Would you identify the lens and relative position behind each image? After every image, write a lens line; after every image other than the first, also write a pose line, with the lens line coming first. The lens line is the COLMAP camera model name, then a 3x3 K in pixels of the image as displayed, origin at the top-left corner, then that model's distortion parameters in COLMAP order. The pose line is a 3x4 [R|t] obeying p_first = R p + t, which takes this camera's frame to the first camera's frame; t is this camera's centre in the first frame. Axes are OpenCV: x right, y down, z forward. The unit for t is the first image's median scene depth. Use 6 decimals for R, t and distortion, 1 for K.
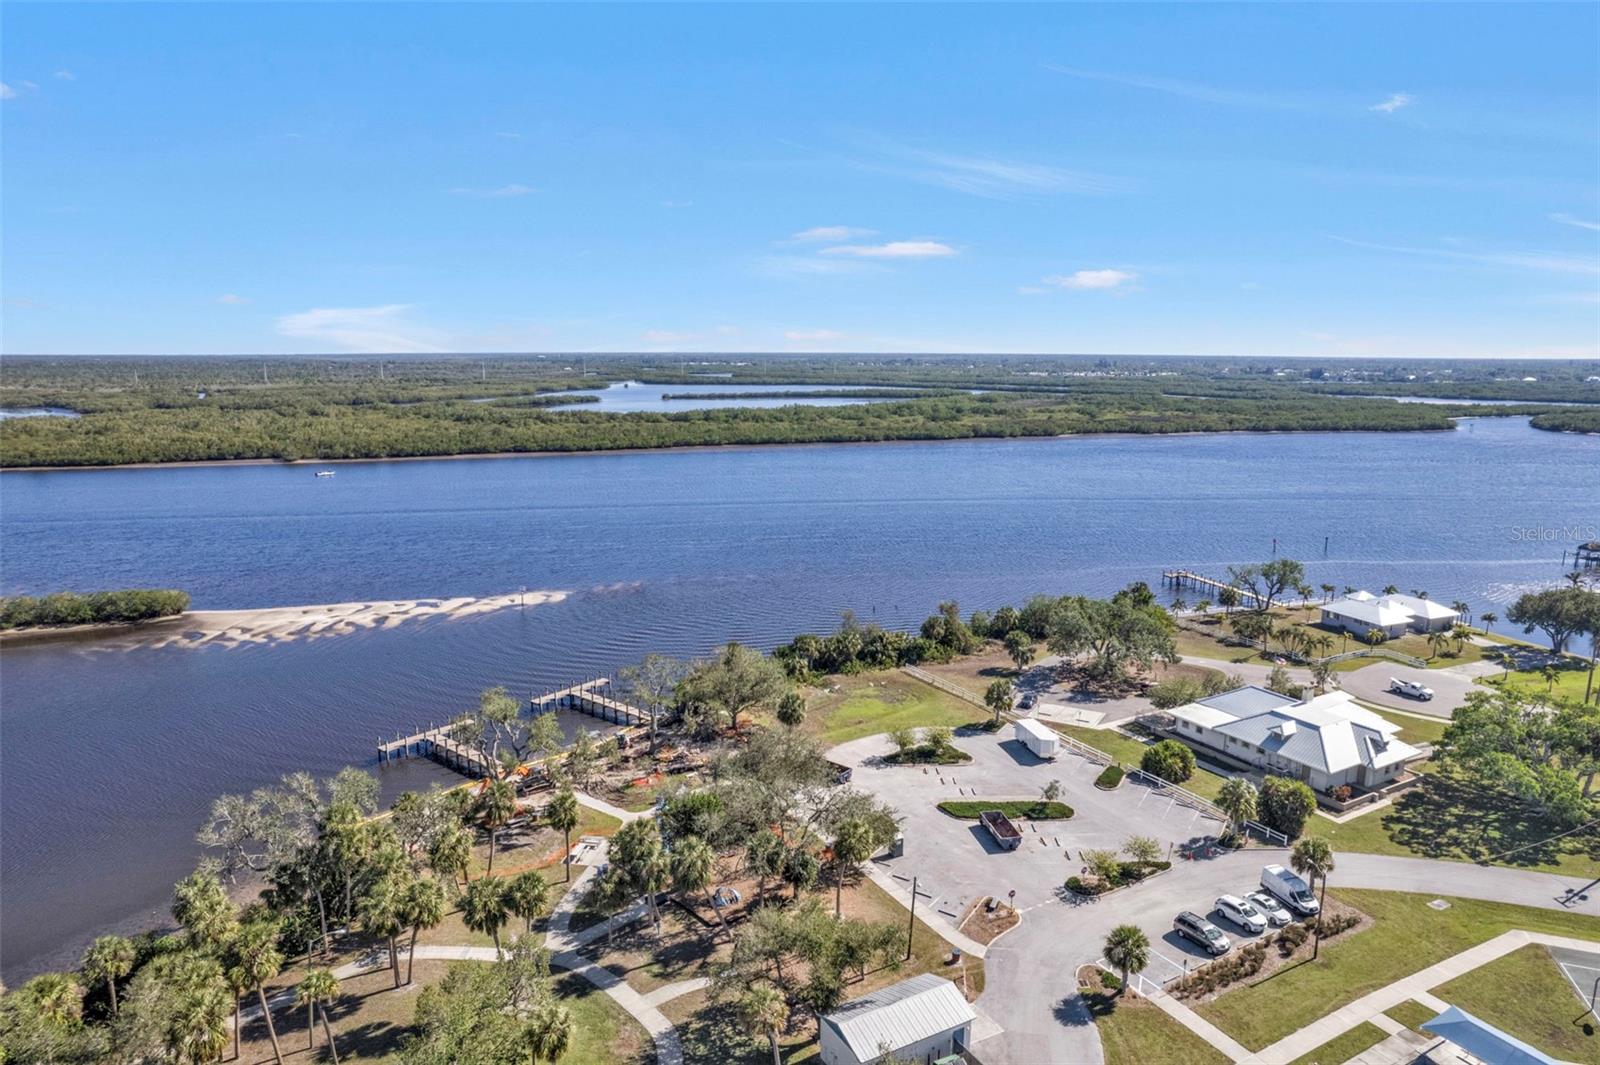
lens RADIAL K [[1023.8, 0, 813.3], [0, 1023.8, 549.5], [0, 0, 1]] dist [-0.076180, 0.068470]
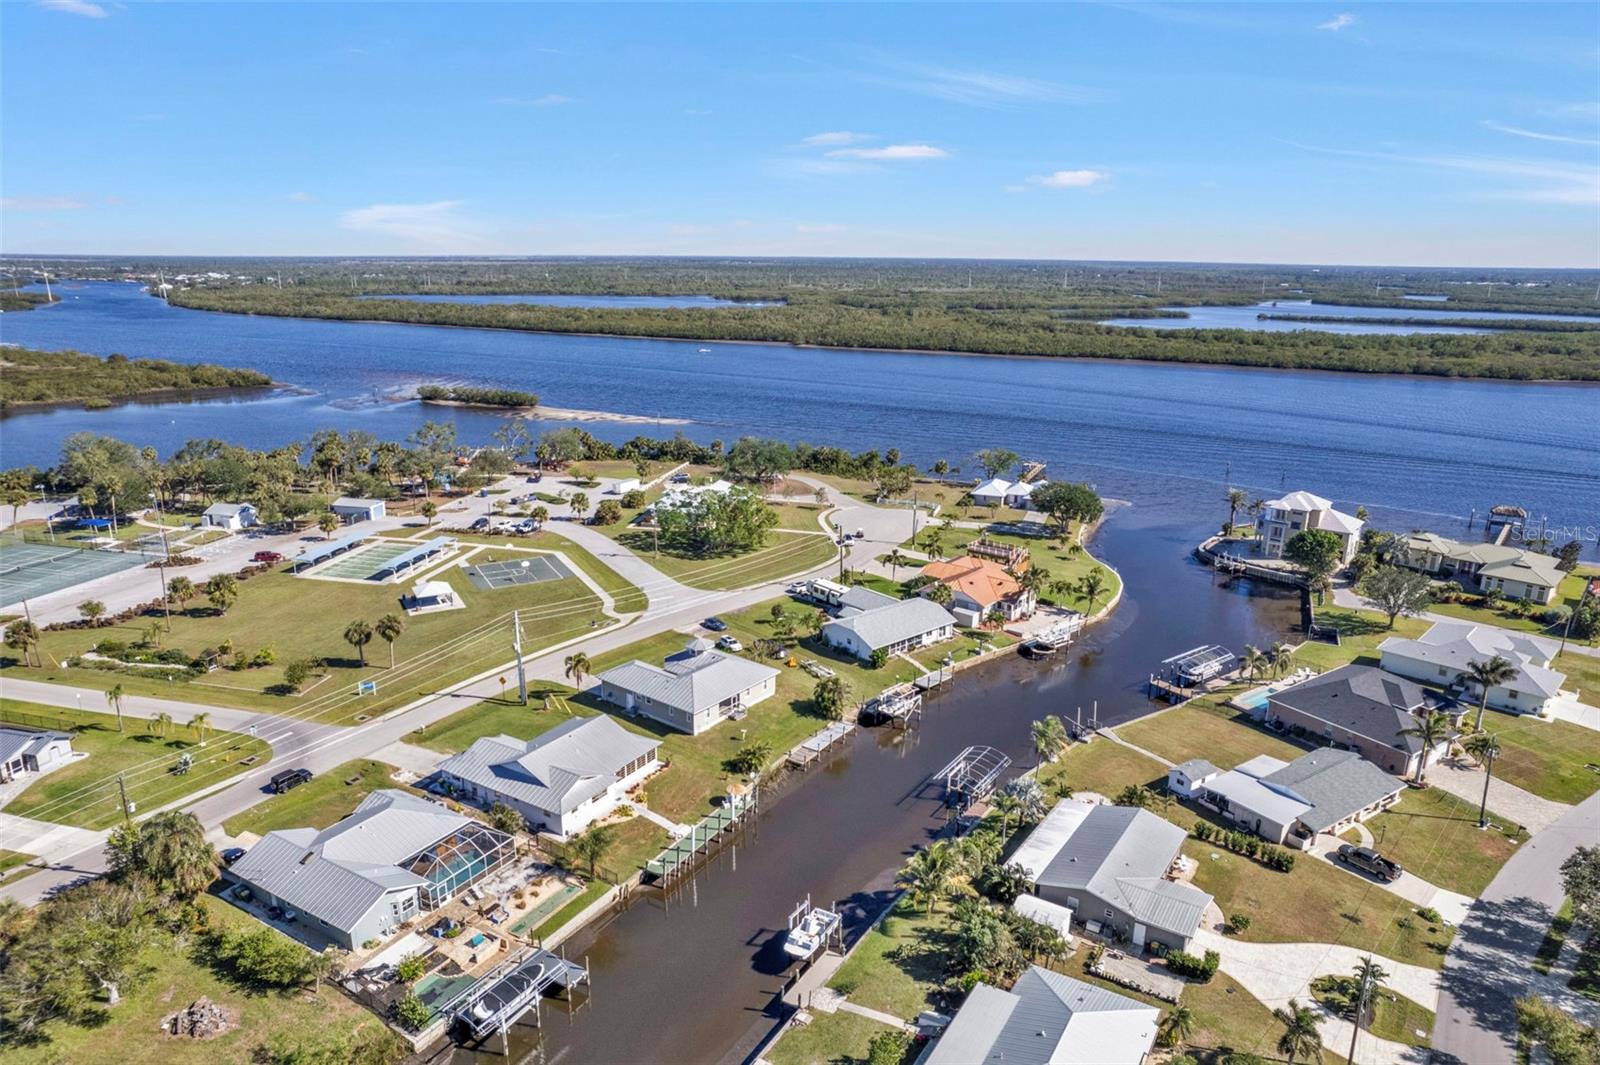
lens RADIAL K [[1023.8, 0, 813.3], [0, 1023.8, 549.5], [0, 0, 1]] dist [-0.076180, 0.068470]
pose [[0.738158, 0.192066, -0.646710, 0.766446], [-0.136222, 0.981305, 0.135953, -0.005275], [0.660732, -0.012259, 0.750522, -0.104327]]
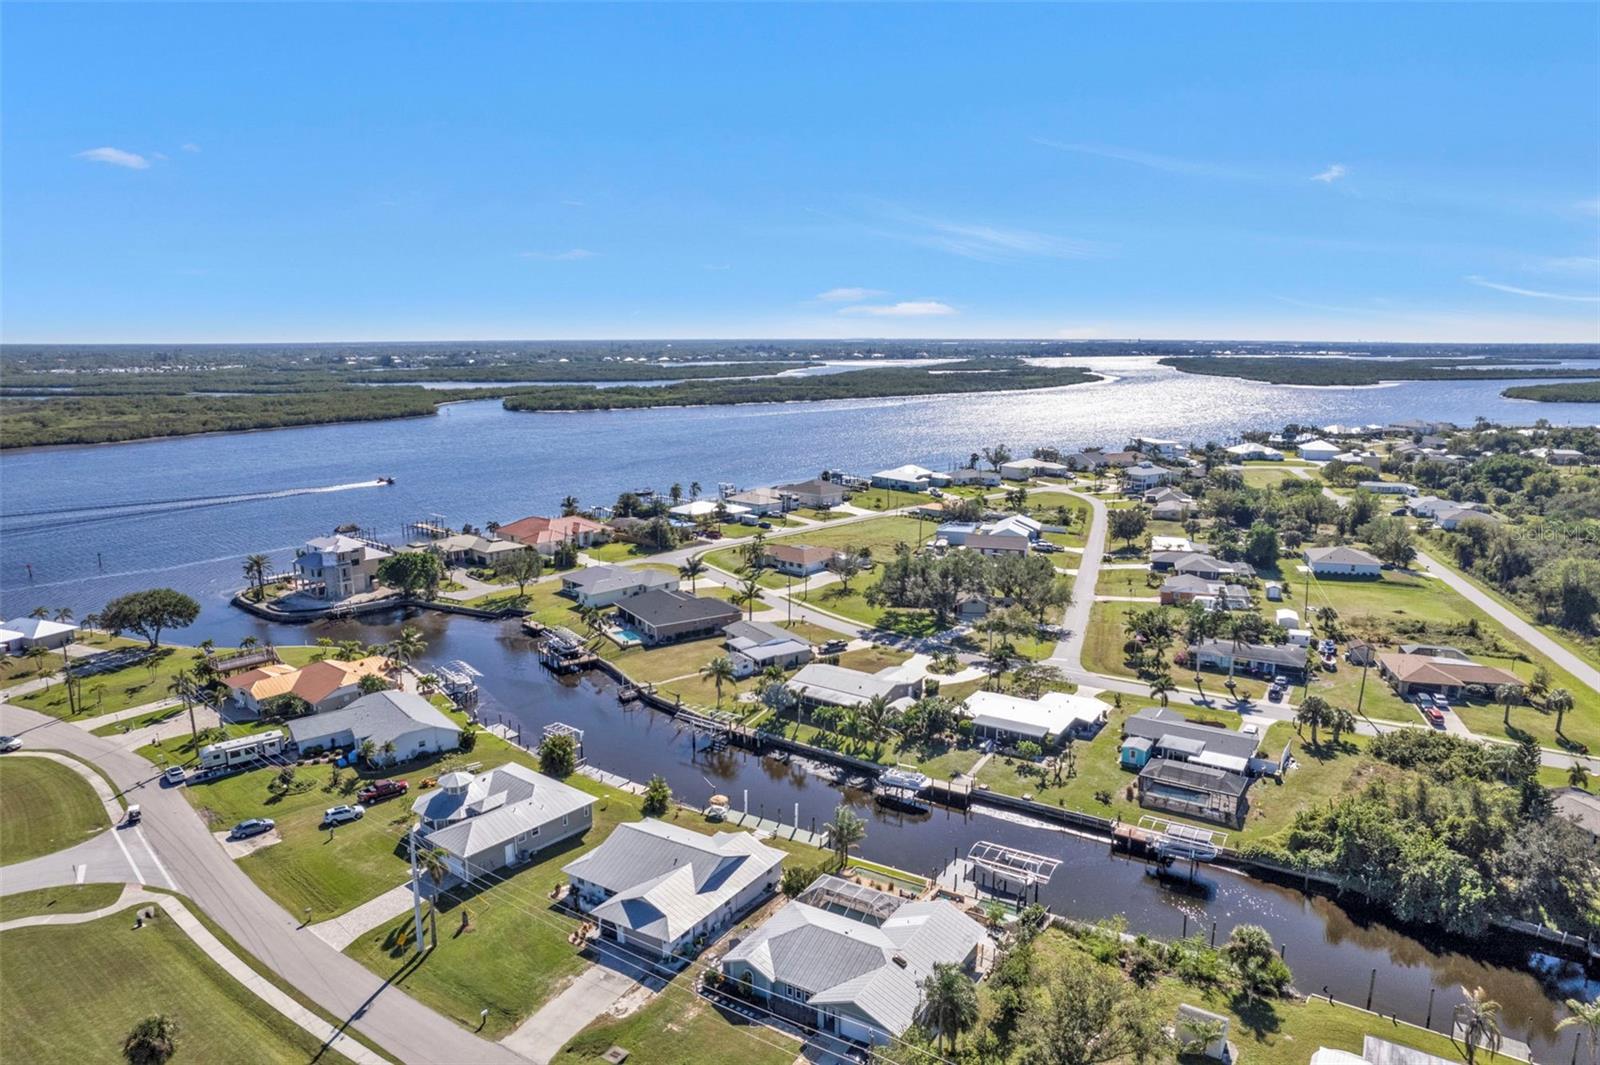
lens RADIAL K [[1023.8, 0, 813.3], [0, 1023.8, 549.5], [0, 0, 1]] dist [-0.076180, 0.068470]
pose [[0.690407, -0.151634, 0.707351, 0.271681], [0.141829, 0.987182, 0.073190, 0.010357], [-0.709382, 0.049792, 0.703063, -0.166749]]
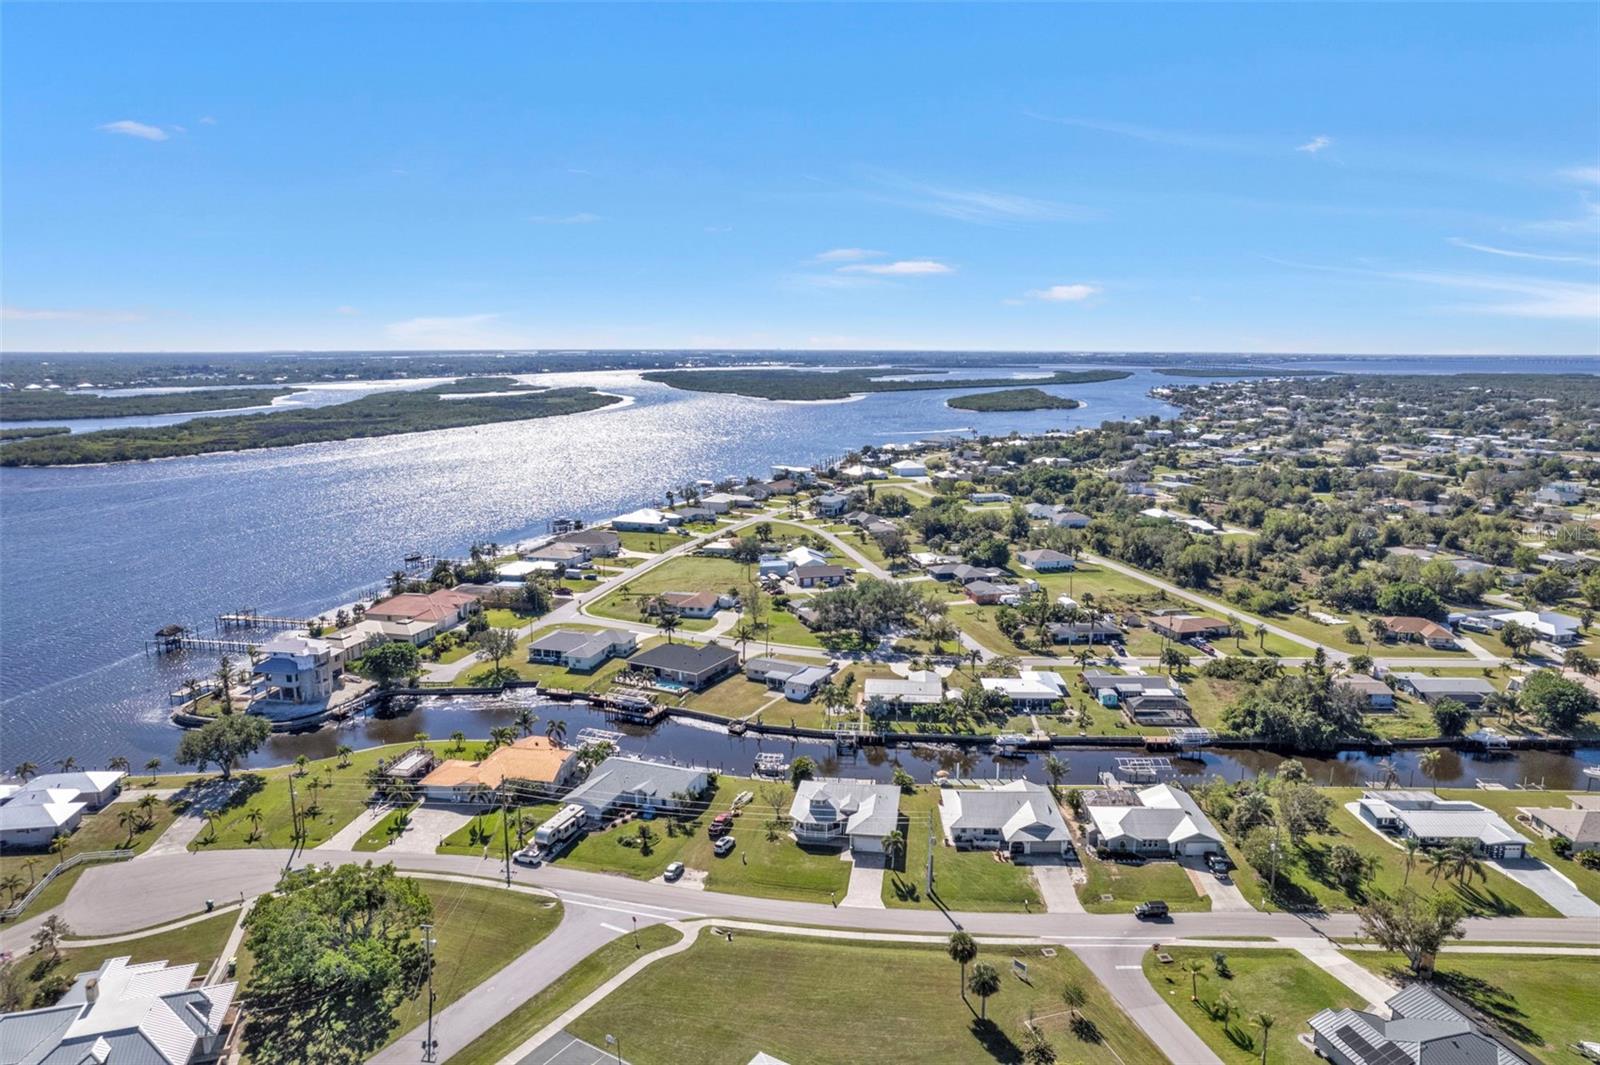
lens RADIAL K [[1023.8, 0, 813.3], [0, 1023.8, 549.5], [0, 0, 1]] dist [-0.076180, 0.068470]
pose [[0.229018, -0.193187, 0.954059, -0.050022], [0.185609, 0.970793, 0.152021, -0.101381], [-0.955563, 0.142267, 0.258186, 0.053362]]
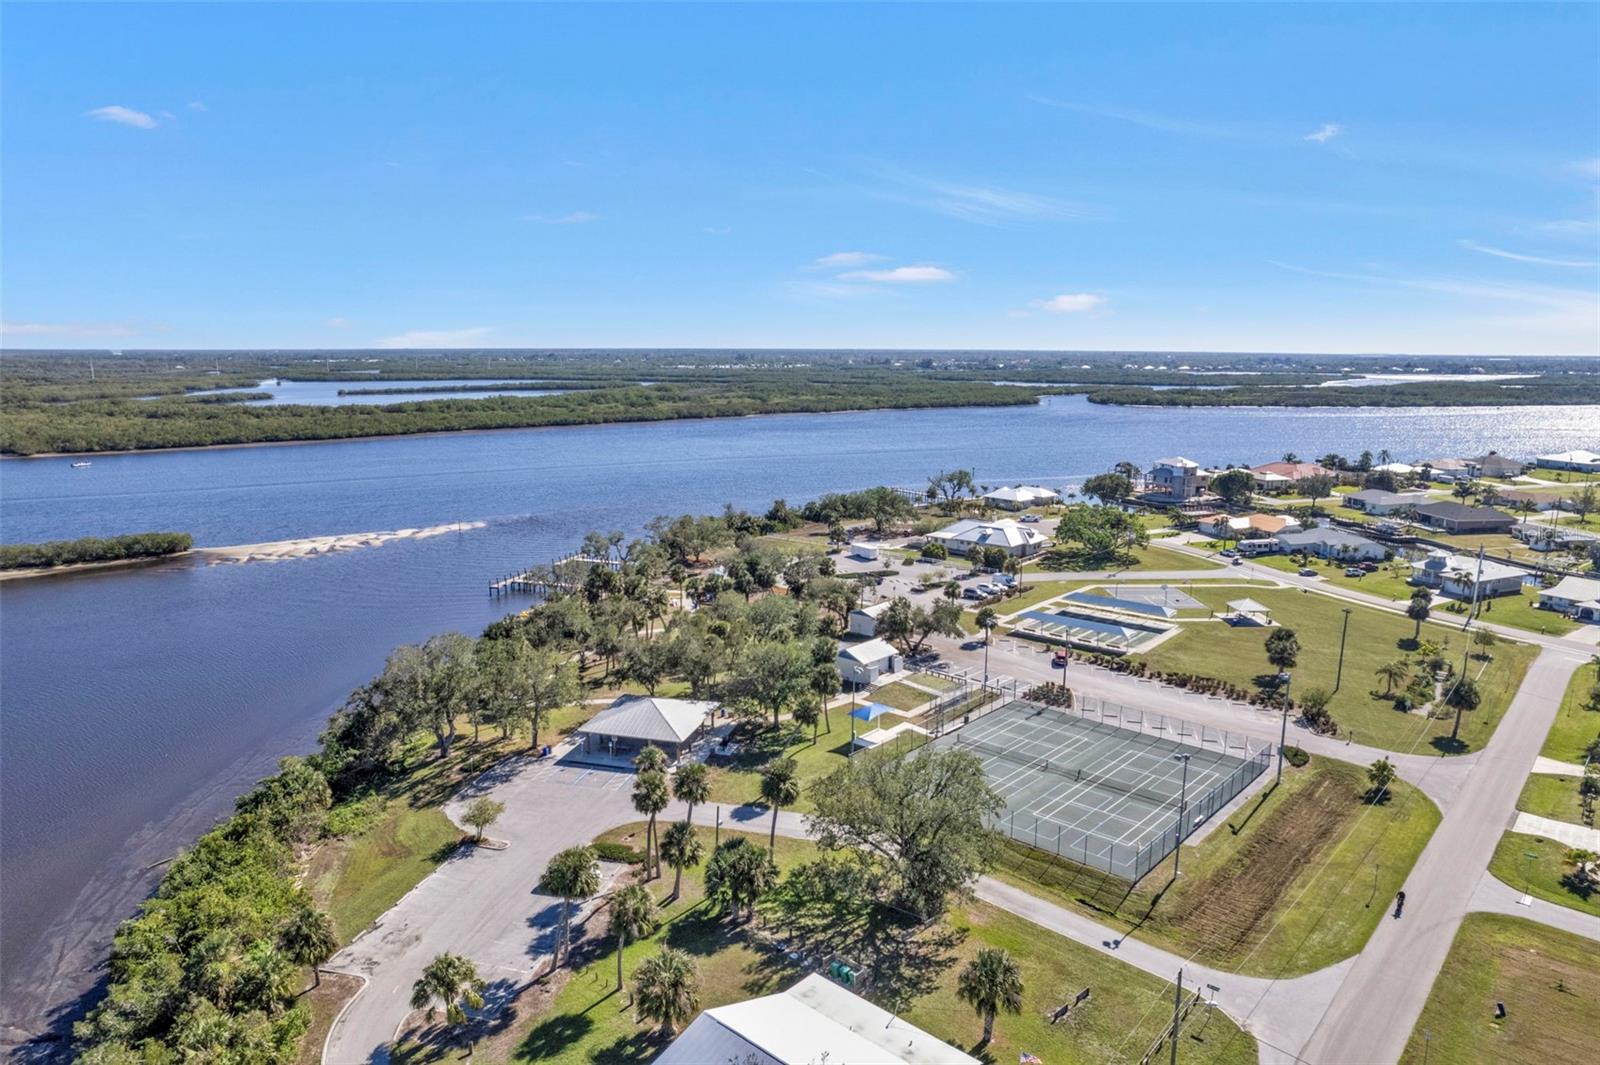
lens RADIAL K [[1023.8, 0, 813.3], [0, 1023.8, 549.5], [0, 0, 1]] dist [-0.076180, 0.068470]
pose [[0.937487, -0.066888, 0.341531, -0.215333], [0.065225, 0.997736, 0.016363, 0.062345], [-0.341853, 0.006936, 0.939728, -0.305816]]
